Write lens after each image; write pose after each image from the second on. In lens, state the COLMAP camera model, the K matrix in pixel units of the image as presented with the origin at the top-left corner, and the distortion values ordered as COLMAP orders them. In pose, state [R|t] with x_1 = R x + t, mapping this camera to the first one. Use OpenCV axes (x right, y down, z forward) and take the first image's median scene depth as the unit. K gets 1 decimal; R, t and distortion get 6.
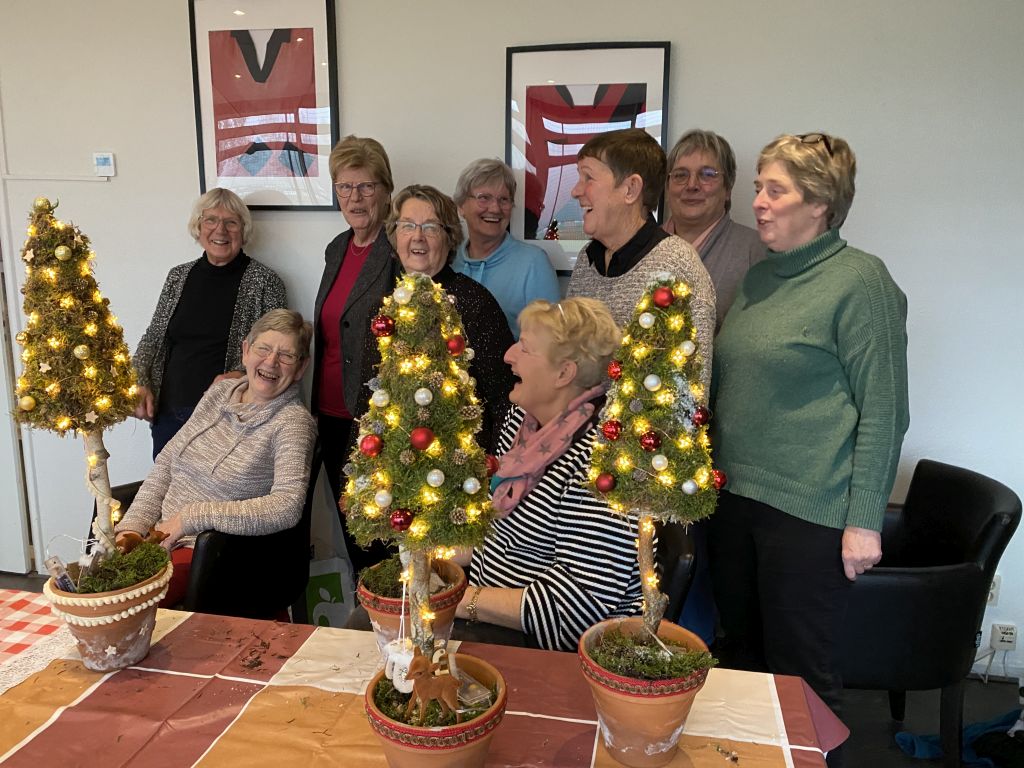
lens RADIAL K [[794.7, 0, 512.5], [0, 794.7, 388.6], [0, 0, 1]] dist [0.038707, -0.019340]
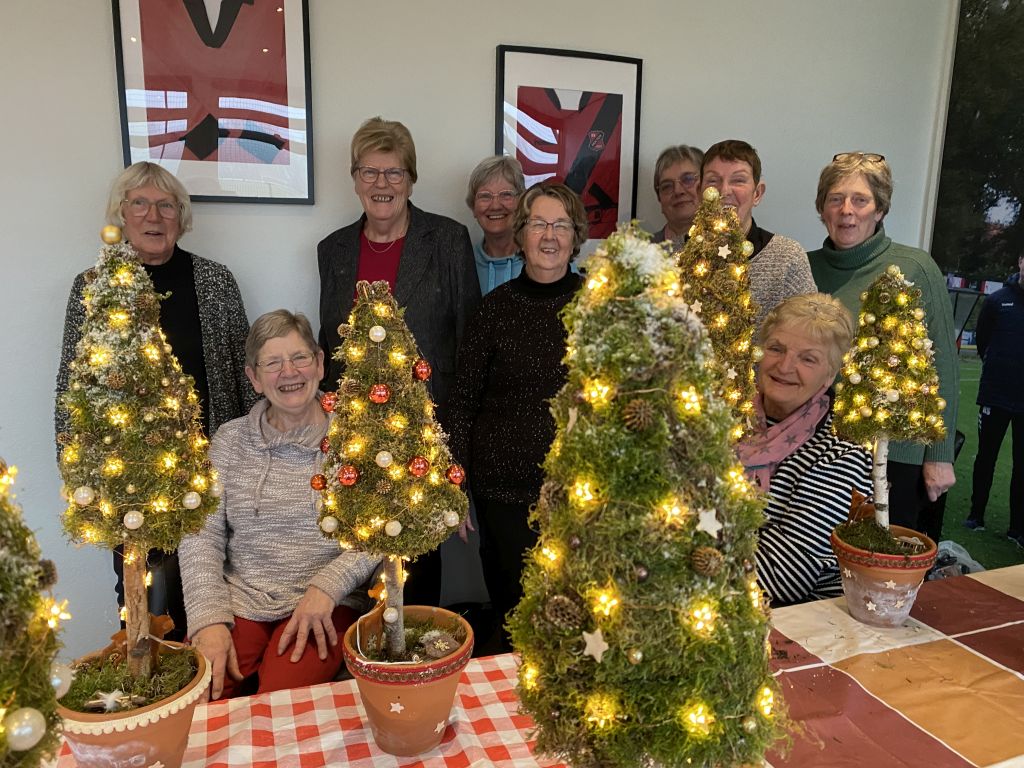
lens RADIAL K [[794.7, 0, 532.7], [0, 794.7, 365.5], [0, 0, 1]] dist [0.038707, -0.019340]
pose [[0.851882, -0.082772, 0.517152, -0.530613], [0.093643, 0.995593, 0.005096, -0.032297], [-0.515294, 0.044087, 0.855879, 0.150846]]
